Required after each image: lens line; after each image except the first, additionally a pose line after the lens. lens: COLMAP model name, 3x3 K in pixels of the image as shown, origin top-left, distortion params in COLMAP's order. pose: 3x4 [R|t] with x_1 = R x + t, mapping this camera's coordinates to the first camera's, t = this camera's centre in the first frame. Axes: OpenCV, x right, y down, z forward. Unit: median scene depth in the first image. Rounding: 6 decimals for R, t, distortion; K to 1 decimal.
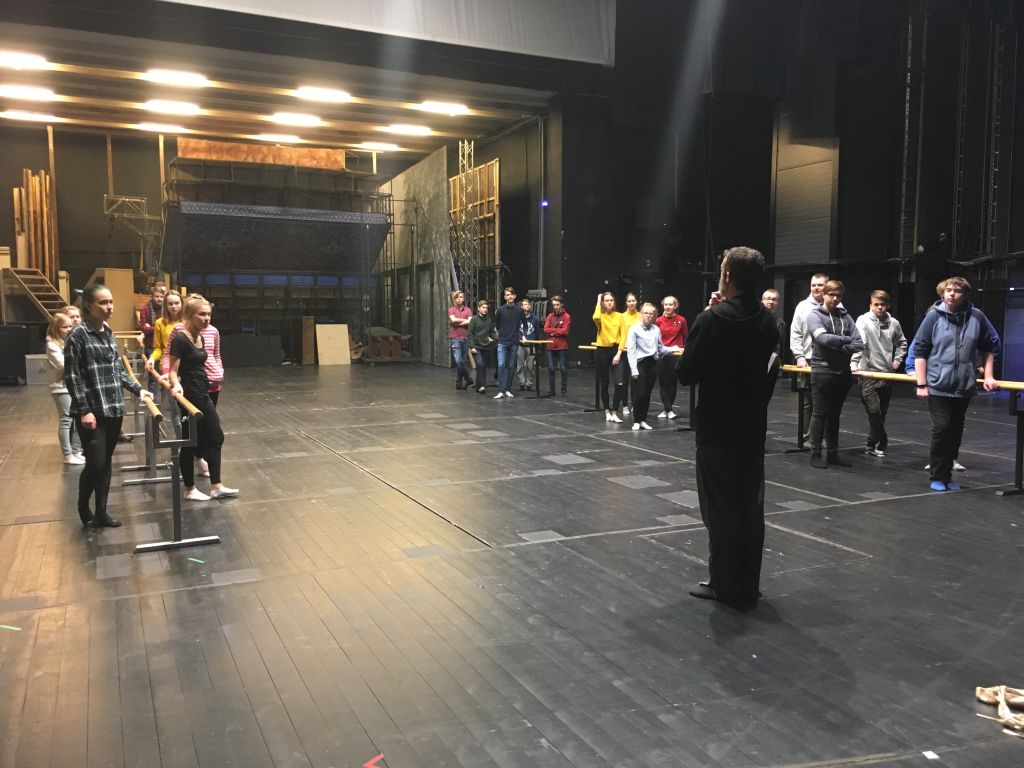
lens RADIAL K [[880.6, 0, 507.2], [0, 880.6, 380.4], [0, 0, 1]] dist [0.062246, -0.086286]
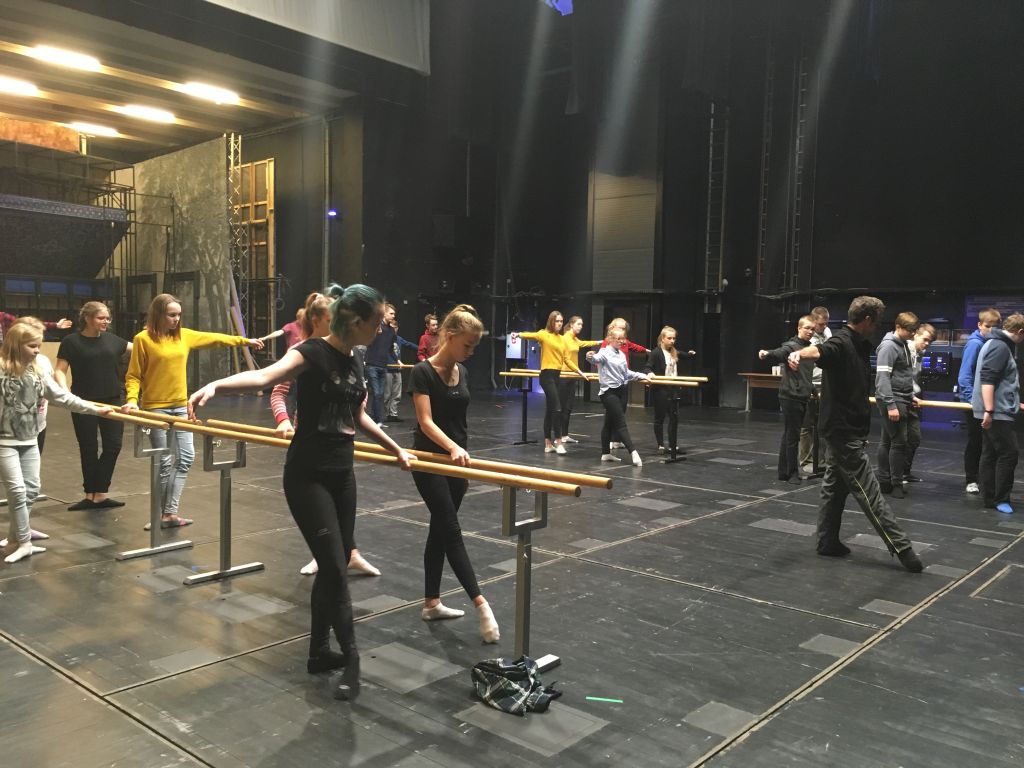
lens RADIAL K [[880.6, 0, 513.2], [0, 880.6, 388.6], [0, 0, 1]] dist [0.062246, -0.086286]
pose [[0.911114, -0.006805, 0.412099, -0.161920], [0.012377, 0.999865, -0.010852, -0.007228], [-0.411969, 0.014988, 0.911075, 0.093946]]
